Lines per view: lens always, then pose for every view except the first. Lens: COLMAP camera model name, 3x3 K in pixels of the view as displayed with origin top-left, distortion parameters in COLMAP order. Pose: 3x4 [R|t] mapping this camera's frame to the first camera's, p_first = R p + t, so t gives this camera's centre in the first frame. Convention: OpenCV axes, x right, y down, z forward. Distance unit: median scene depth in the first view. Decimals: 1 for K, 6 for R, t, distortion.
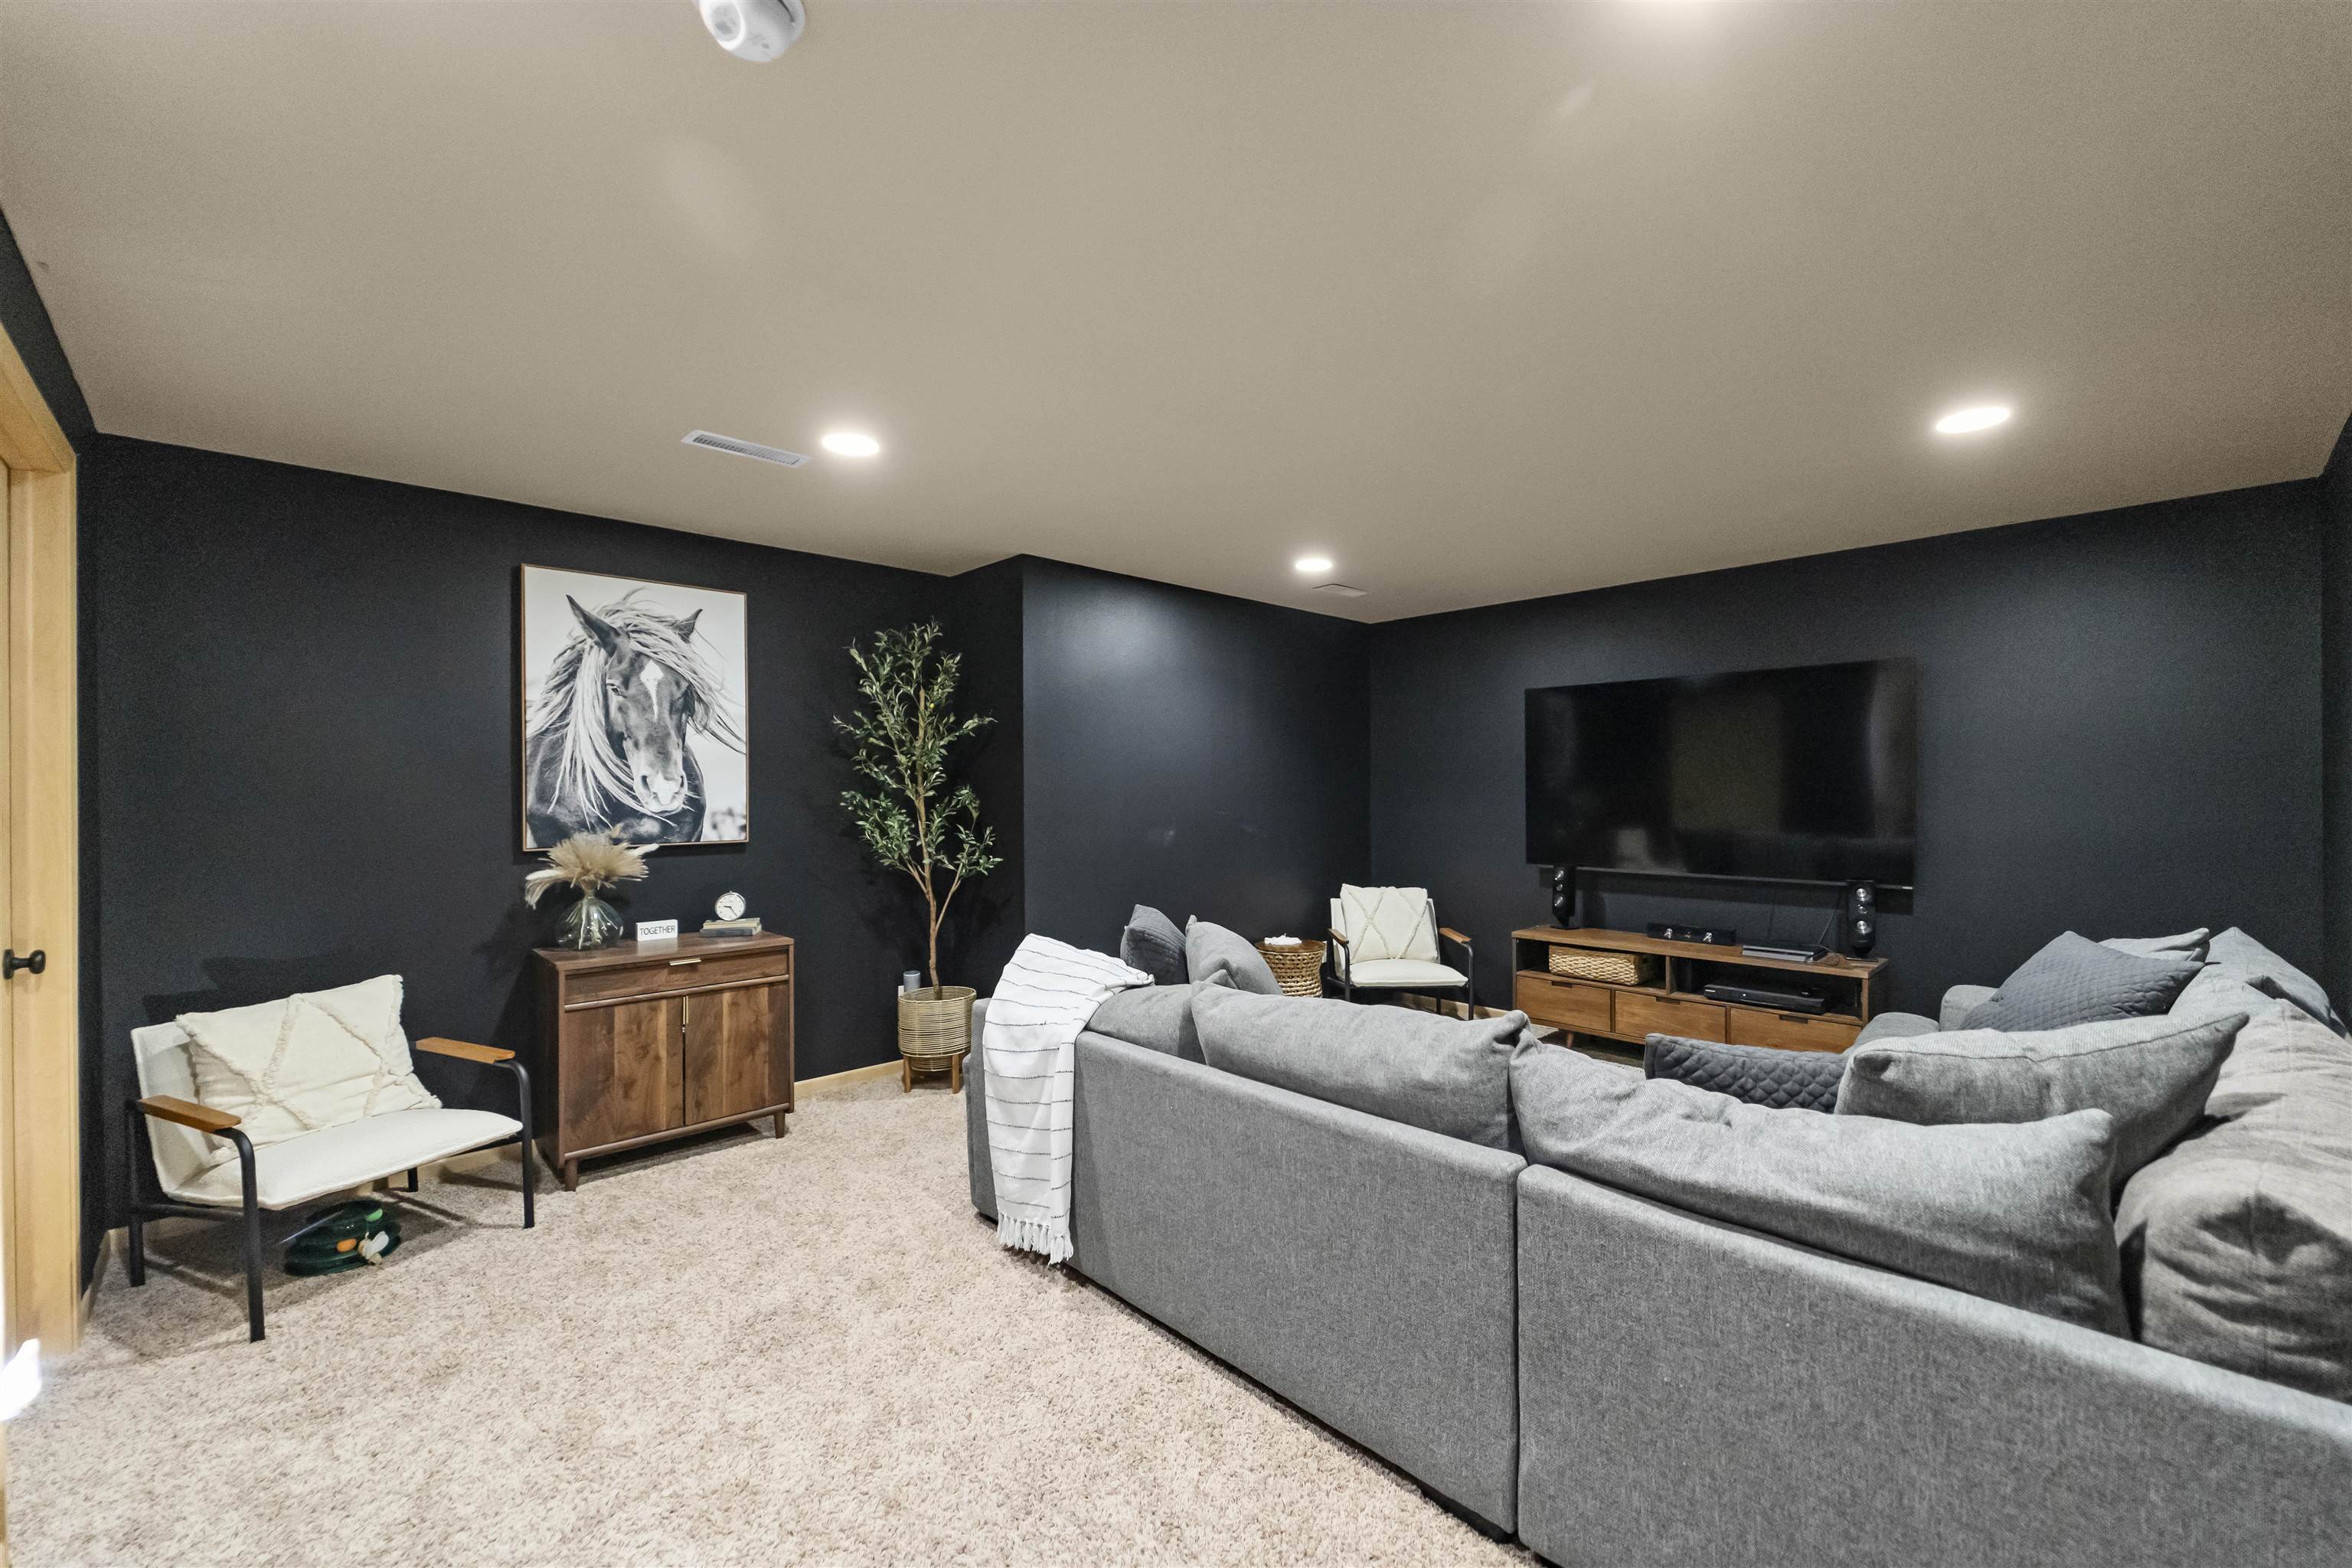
lens RADIAL K [[952.4, 0, 1176.0], [0, 952.4, 784.0], [0, 0, 1]] dist [-0.000183, 0.000102]
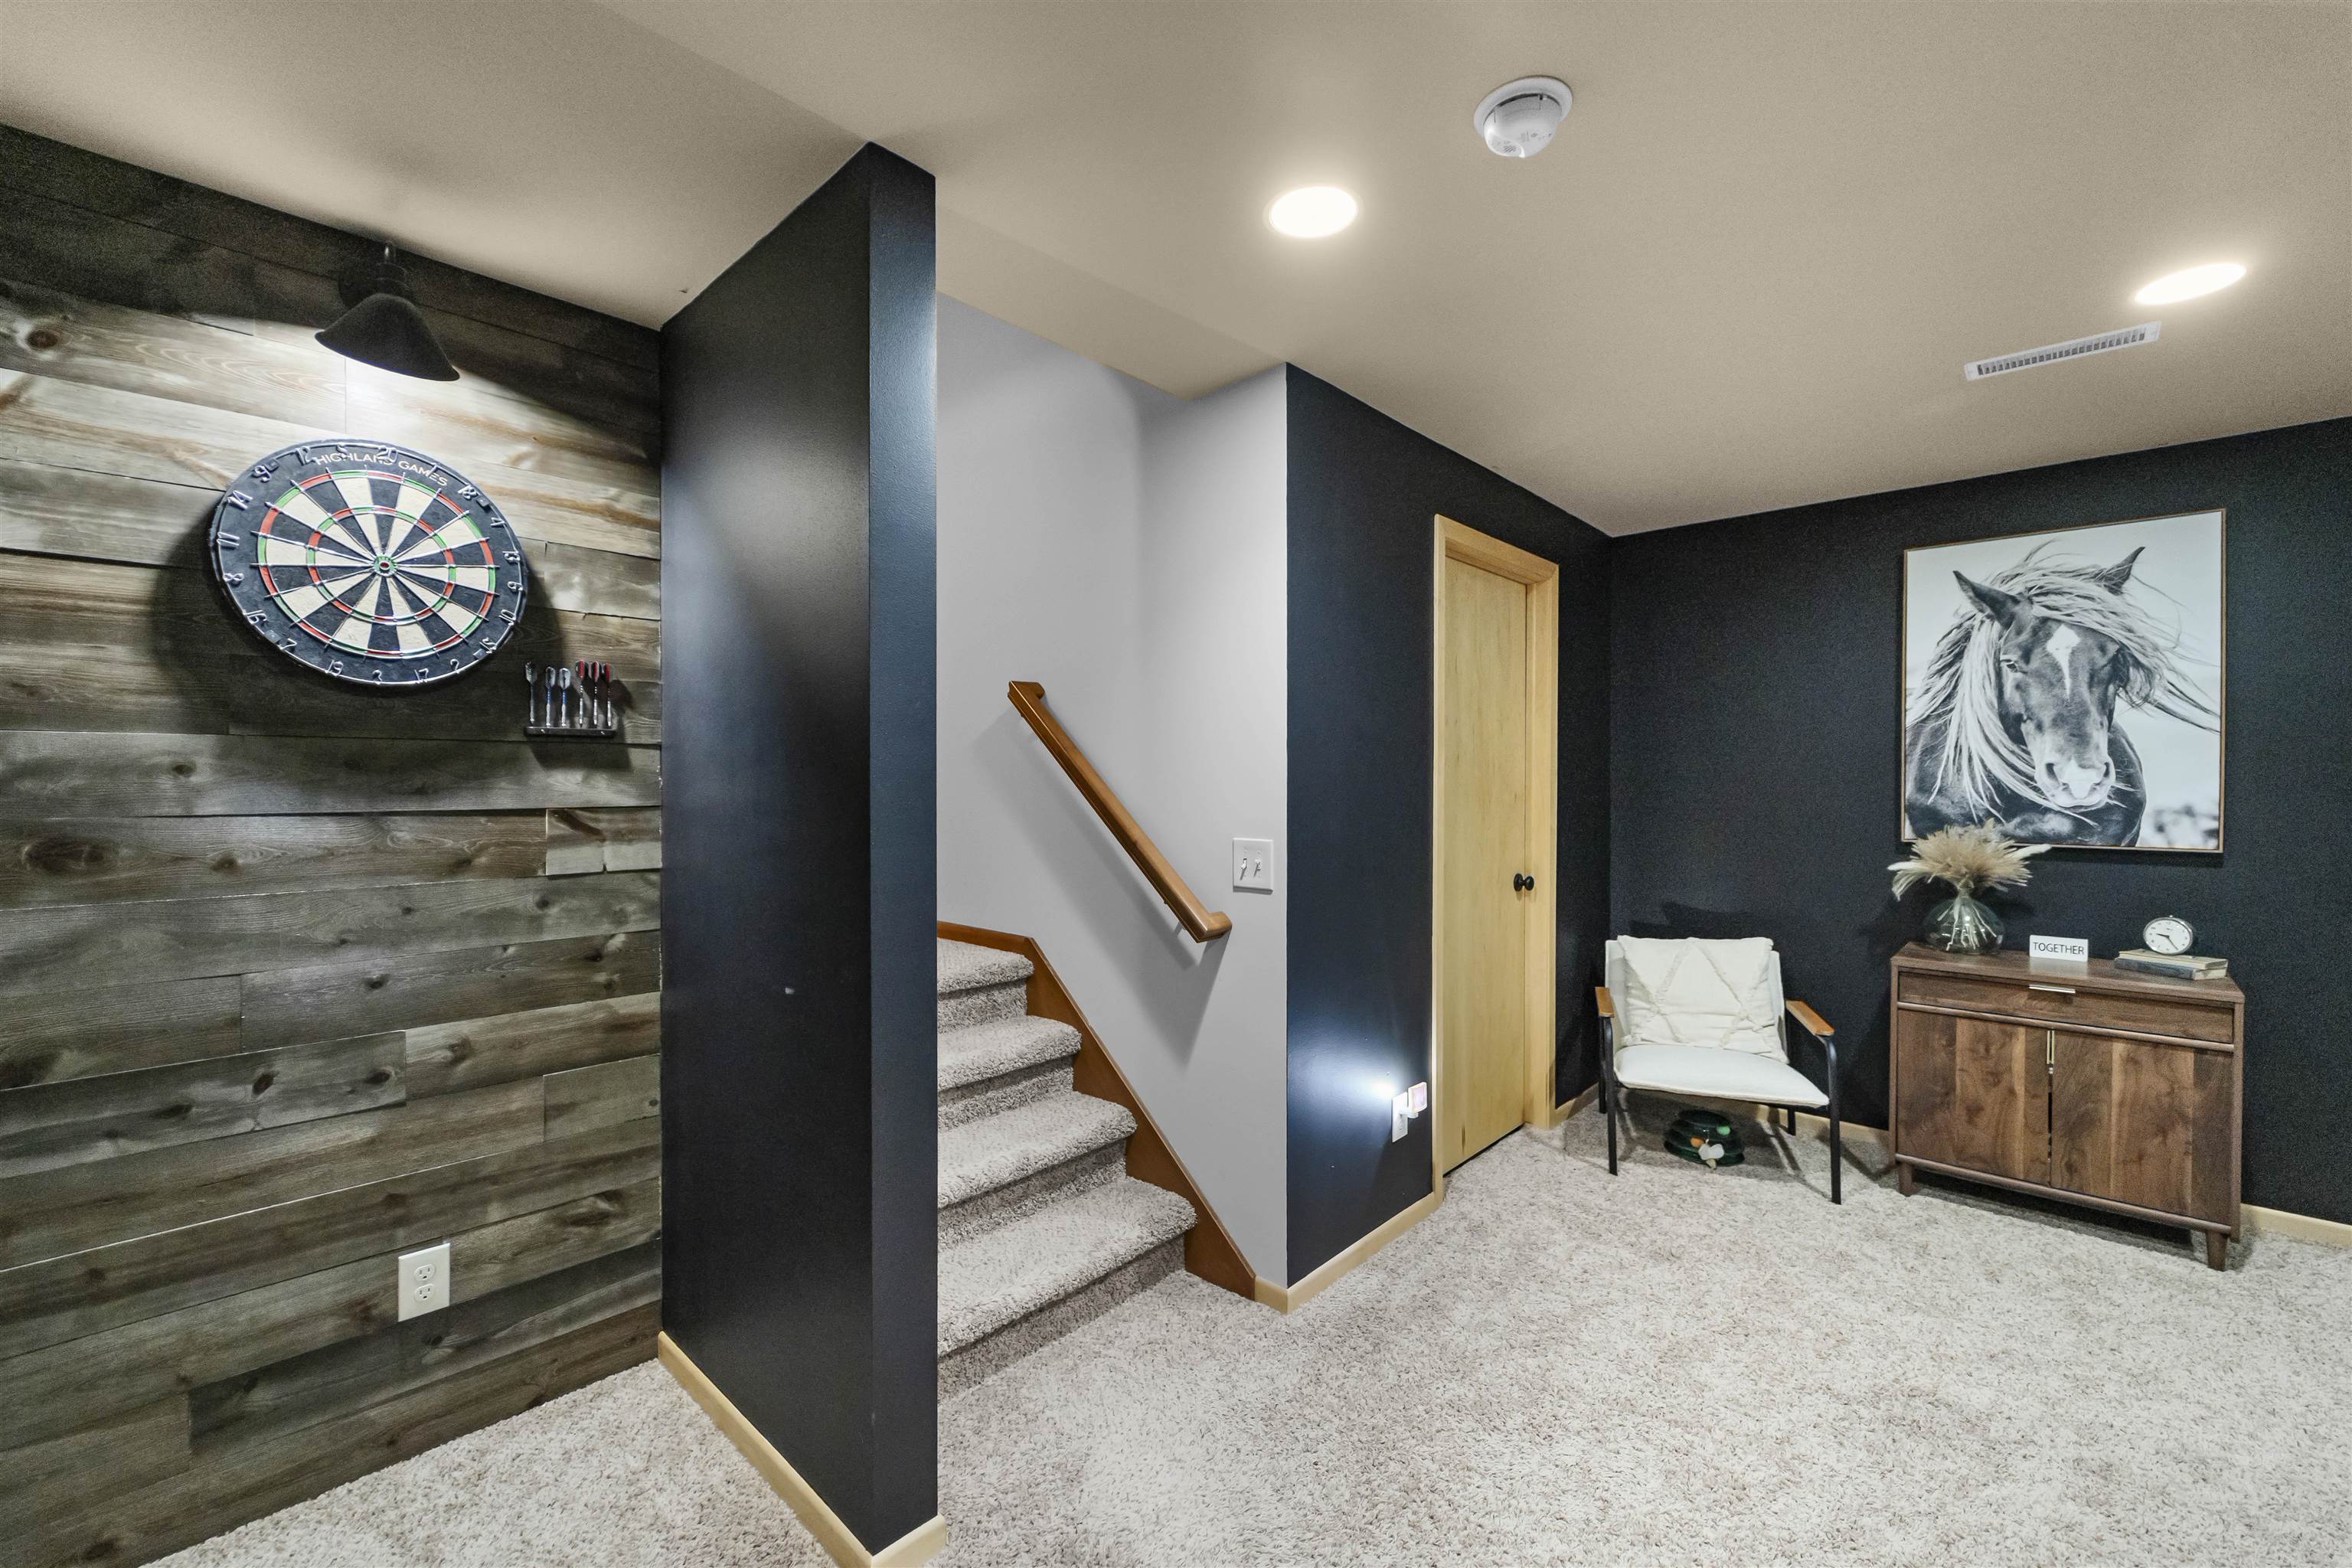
lens RADIAL K [[952.4, 0, 1176.0], [0, 952.4, 784.0], [0, 0, 1]] dist [-0.000183, 0.000102]
pose [[0.058125, 0.010921, -0.998250, 0.251222], [0.003611, 0.999931, 0.011149, -0.002704], [0.998303, -0.004253, 0.058082, 0.185748]]
